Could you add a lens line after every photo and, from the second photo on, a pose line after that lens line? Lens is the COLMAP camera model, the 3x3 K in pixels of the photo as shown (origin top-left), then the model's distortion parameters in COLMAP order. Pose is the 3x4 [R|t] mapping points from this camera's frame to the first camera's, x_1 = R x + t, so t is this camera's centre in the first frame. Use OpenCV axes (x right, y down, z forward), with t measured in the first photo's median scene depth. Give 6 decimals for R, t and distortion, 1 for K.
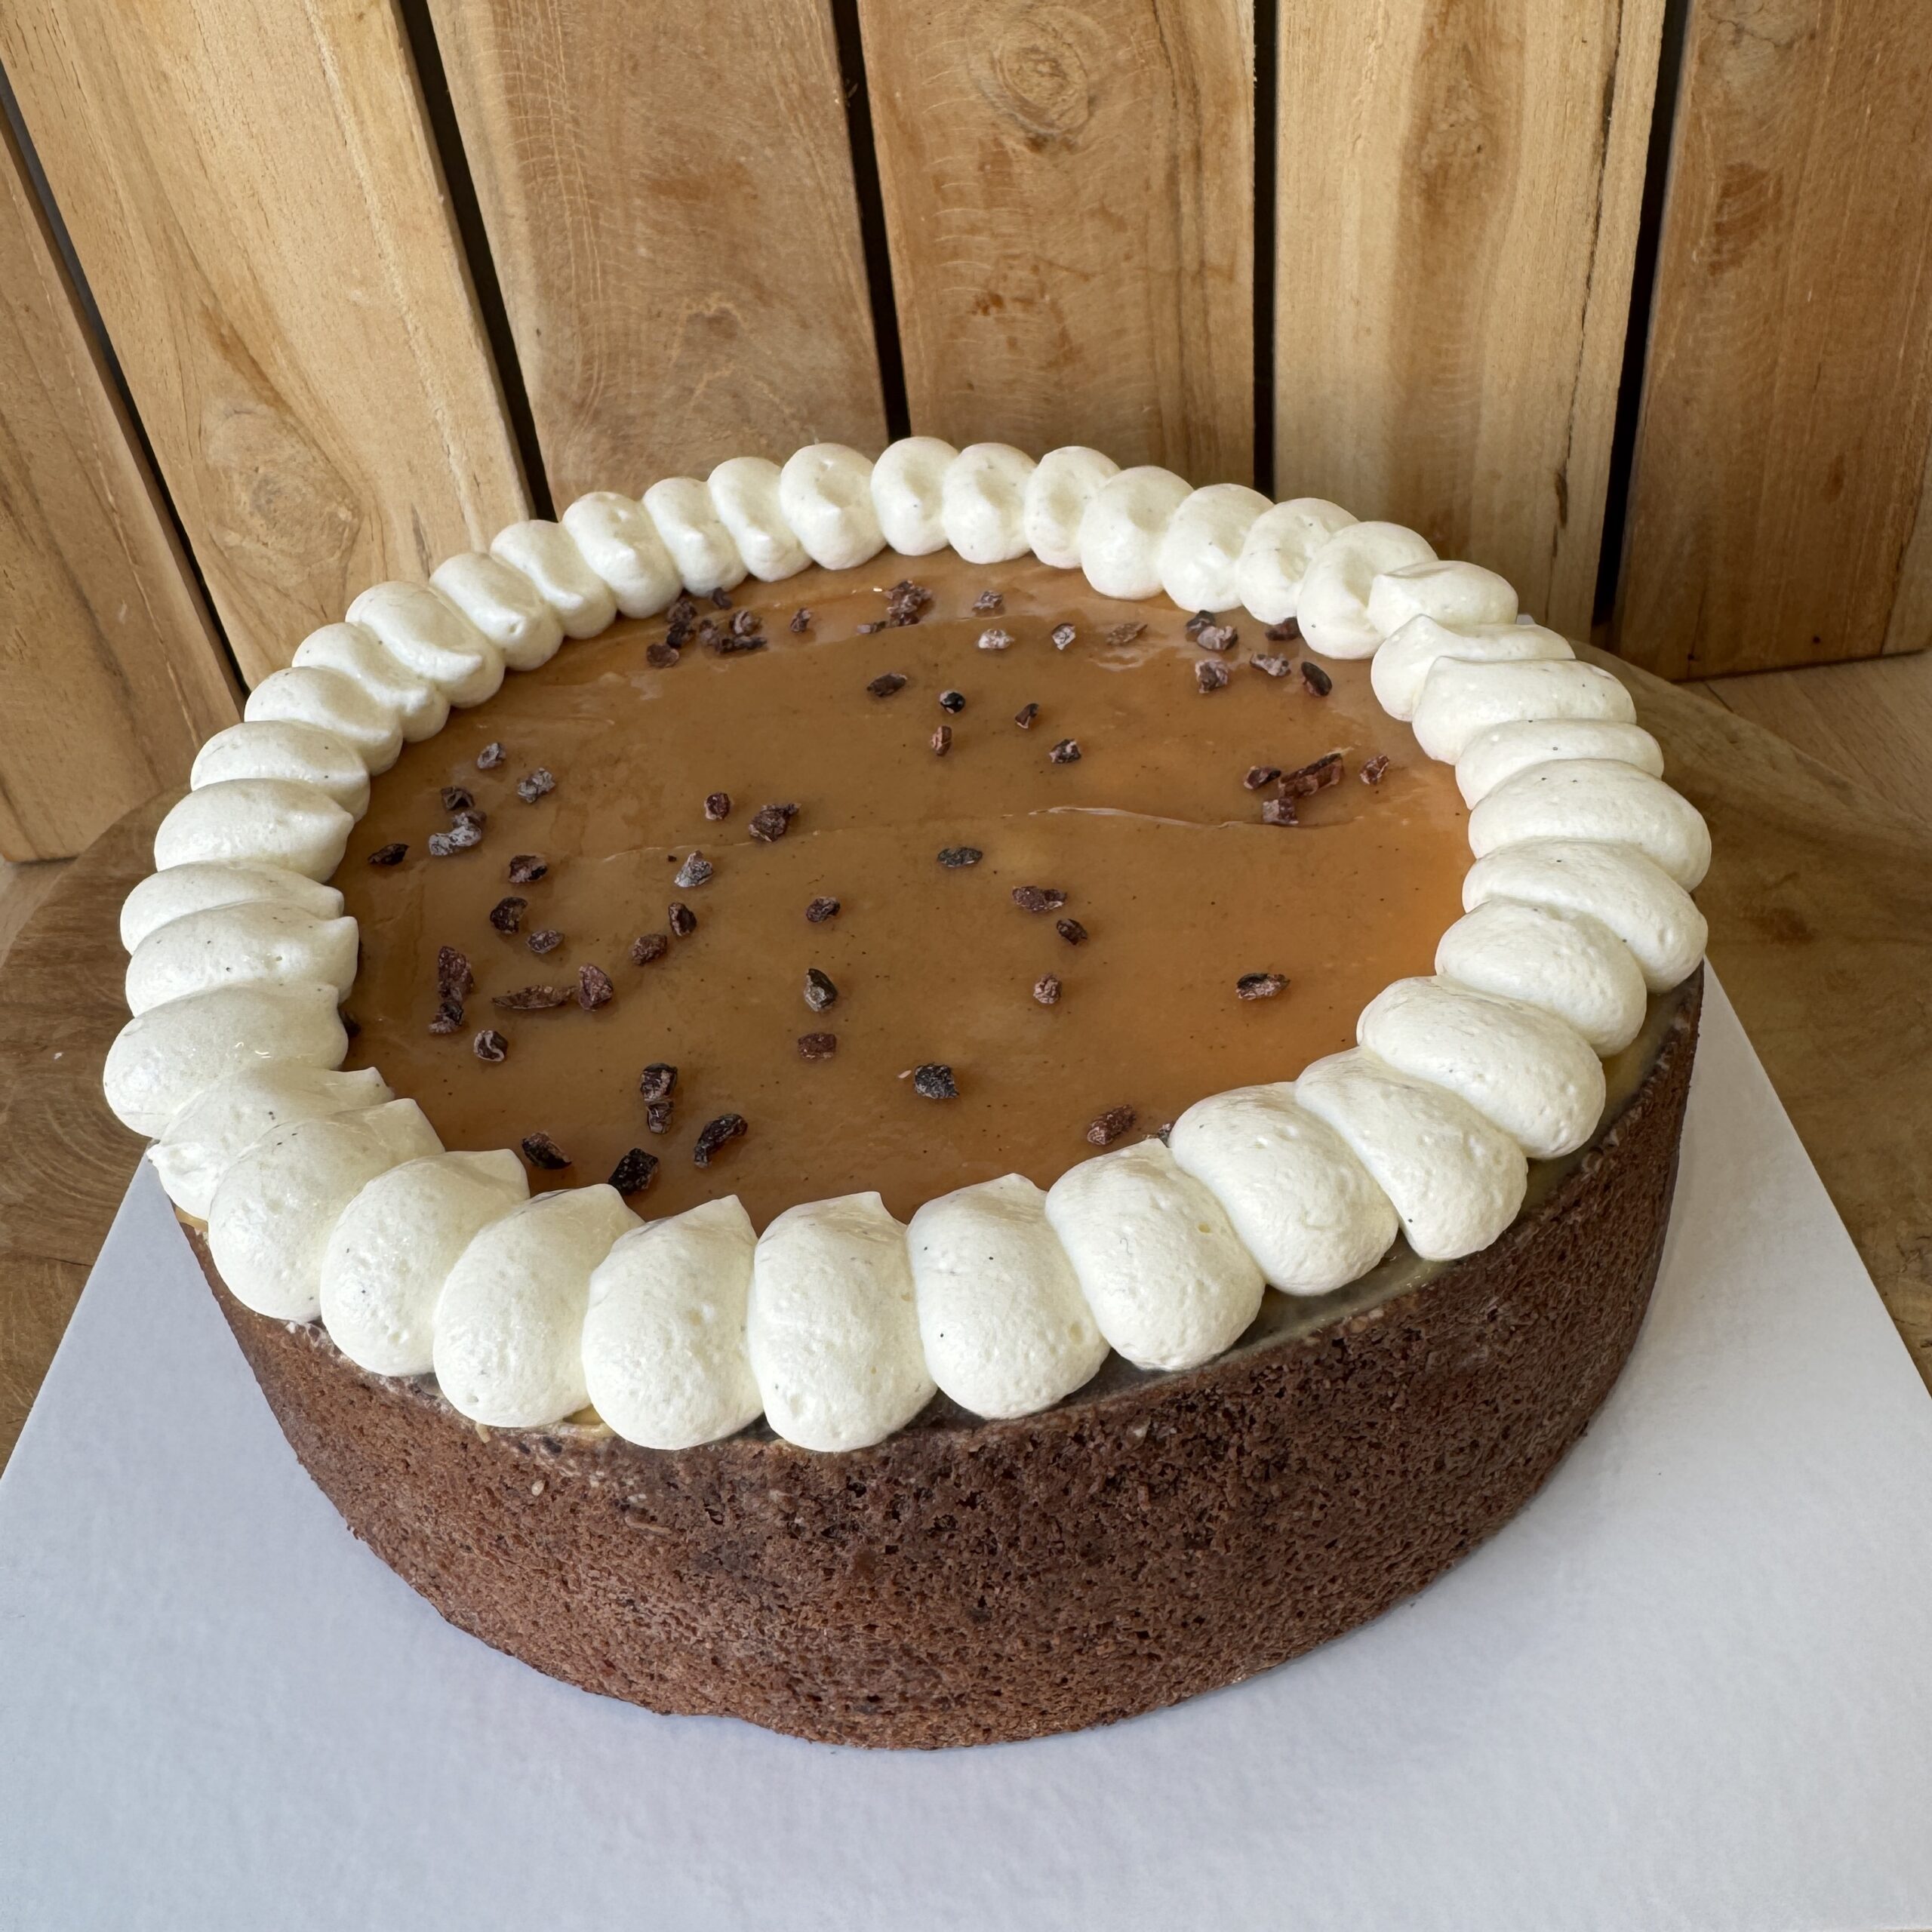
lens RADIAL K [[1898.4, 0, 992.7], [0, 1898.4, 843.0], [0, 0, 1]] dist [-0.010349, 0.000000]
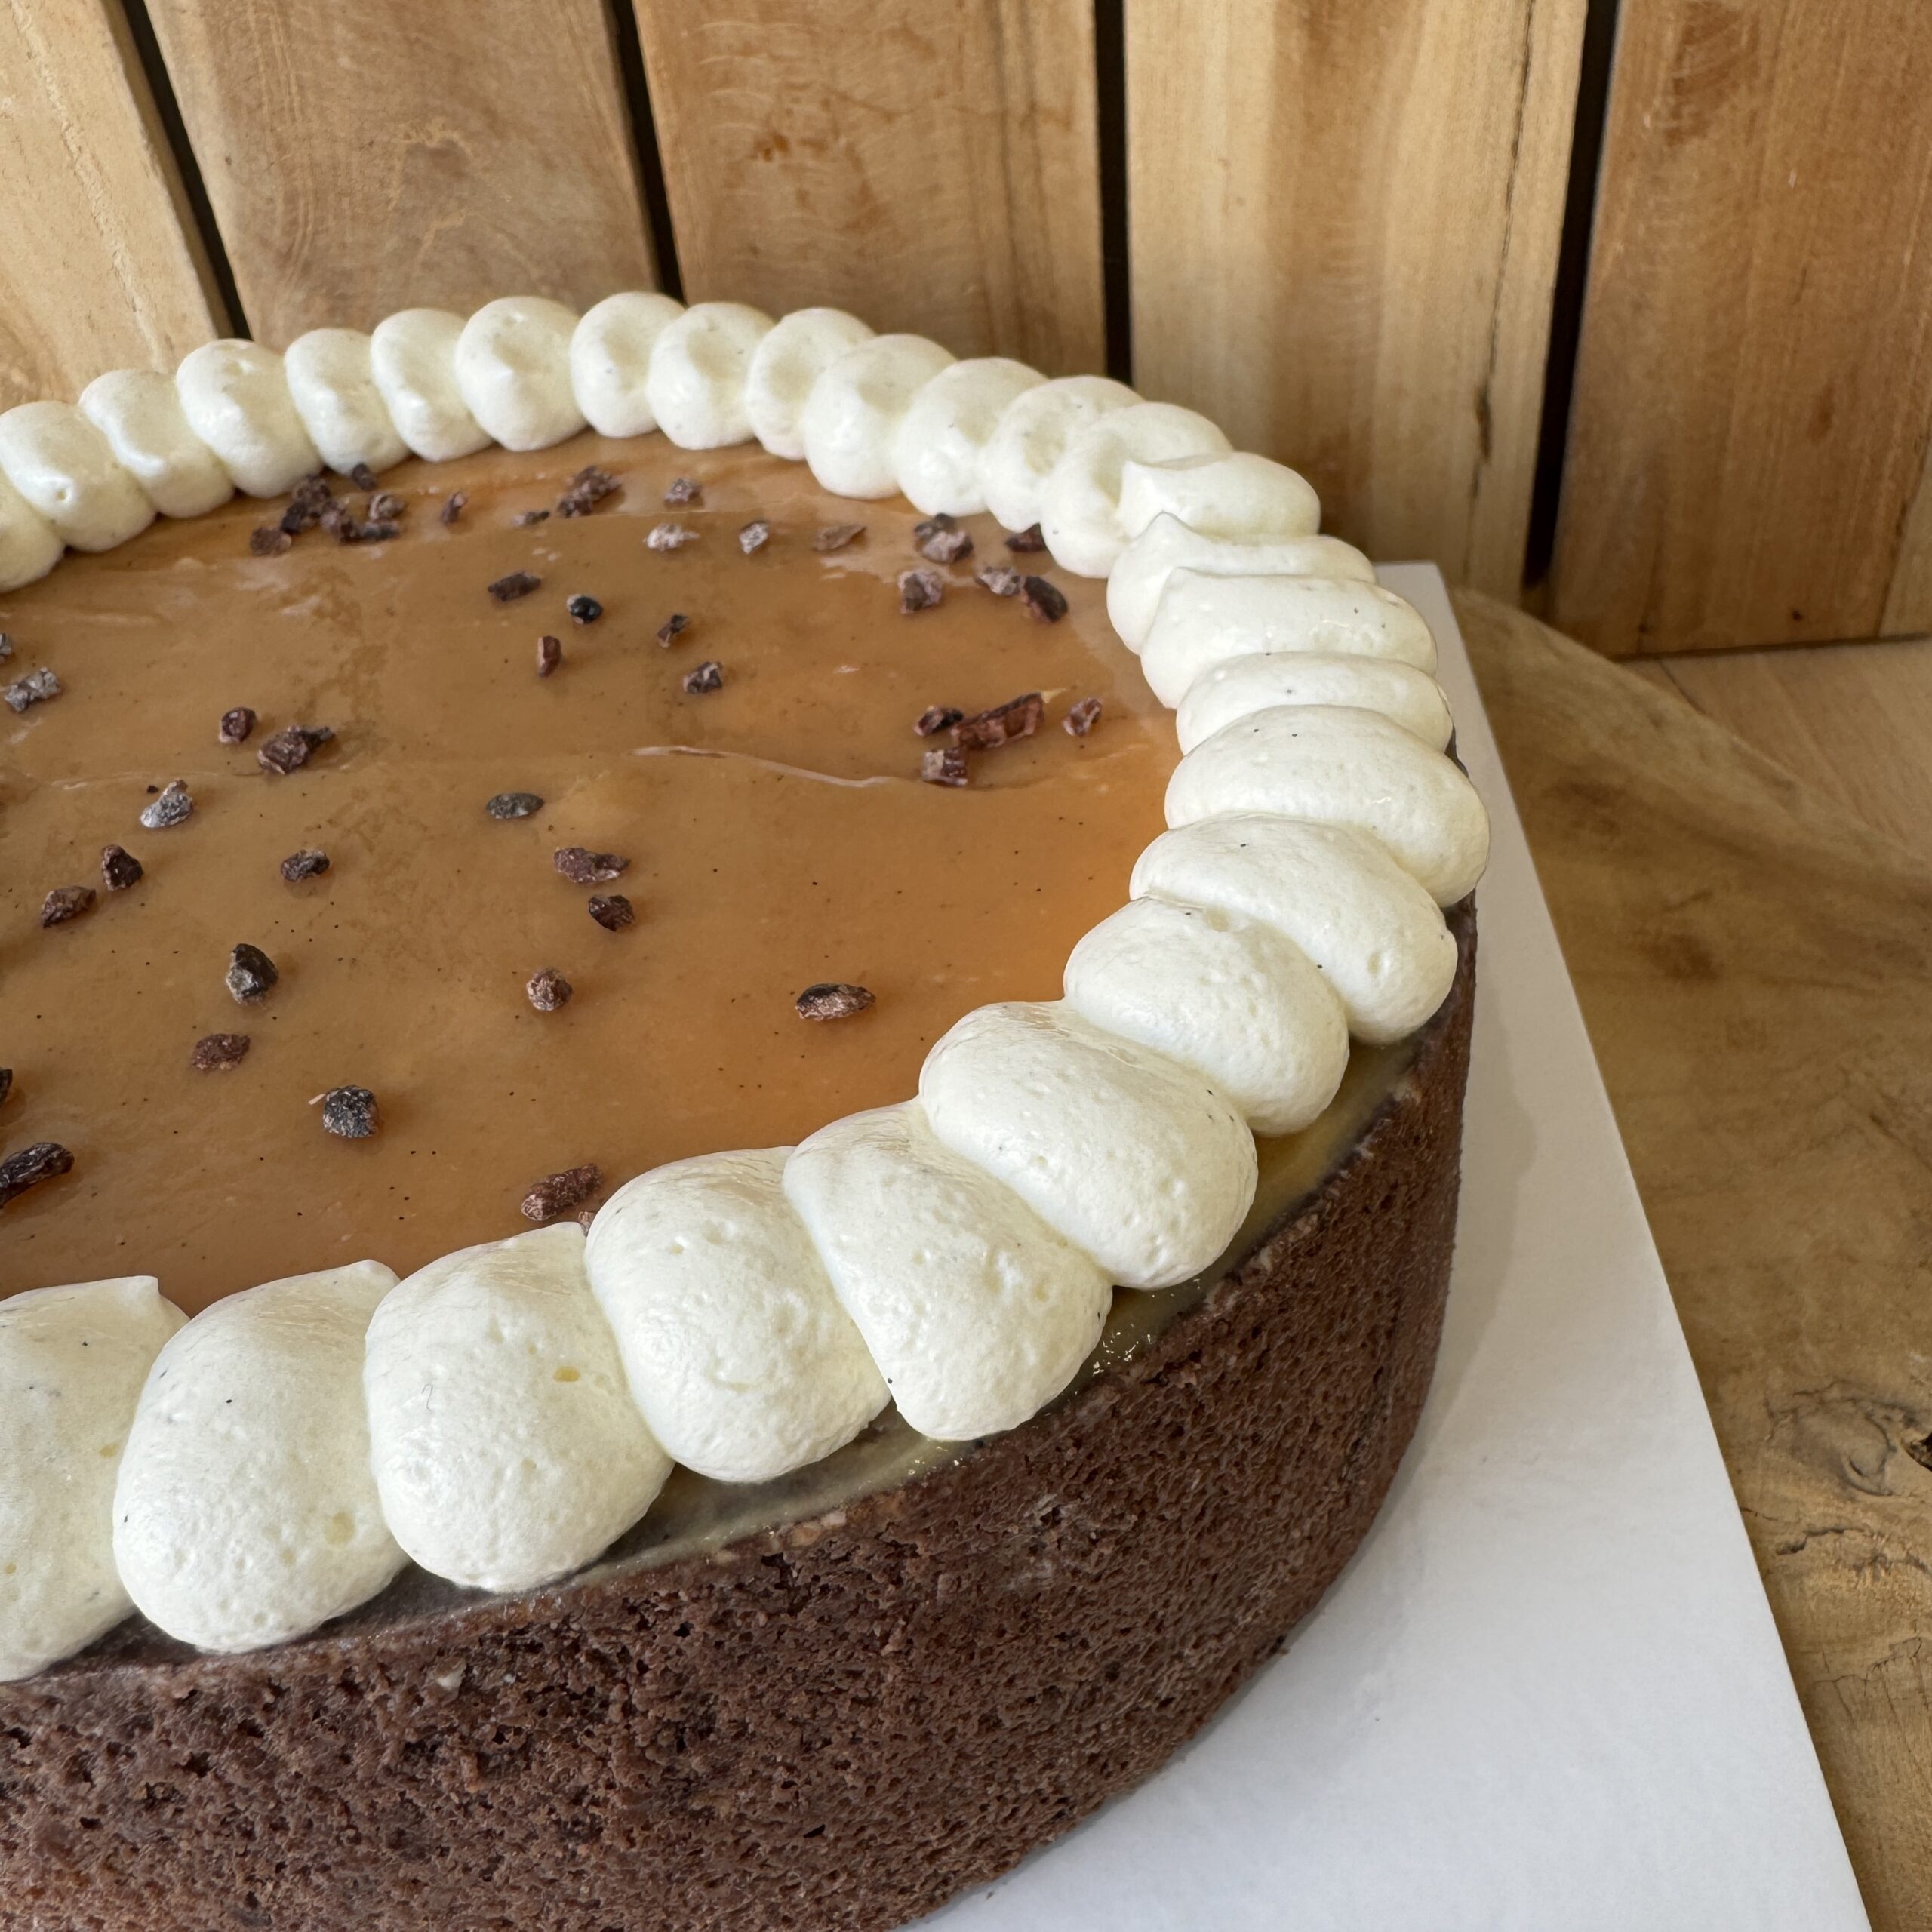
lens RADIAL K [[1886.3, 0, 1007.5], [0, 1886.3, 849.9], [0, 0, 1]] dist [-0.009443, 0.000000]
pose [[0.998025, 0.051733, -0.035642, 0.144903], [-0.051417, 0.998630, 0.009706, 0.005382], [0.036095, -0.007854, 0.999317, 0.191136]]
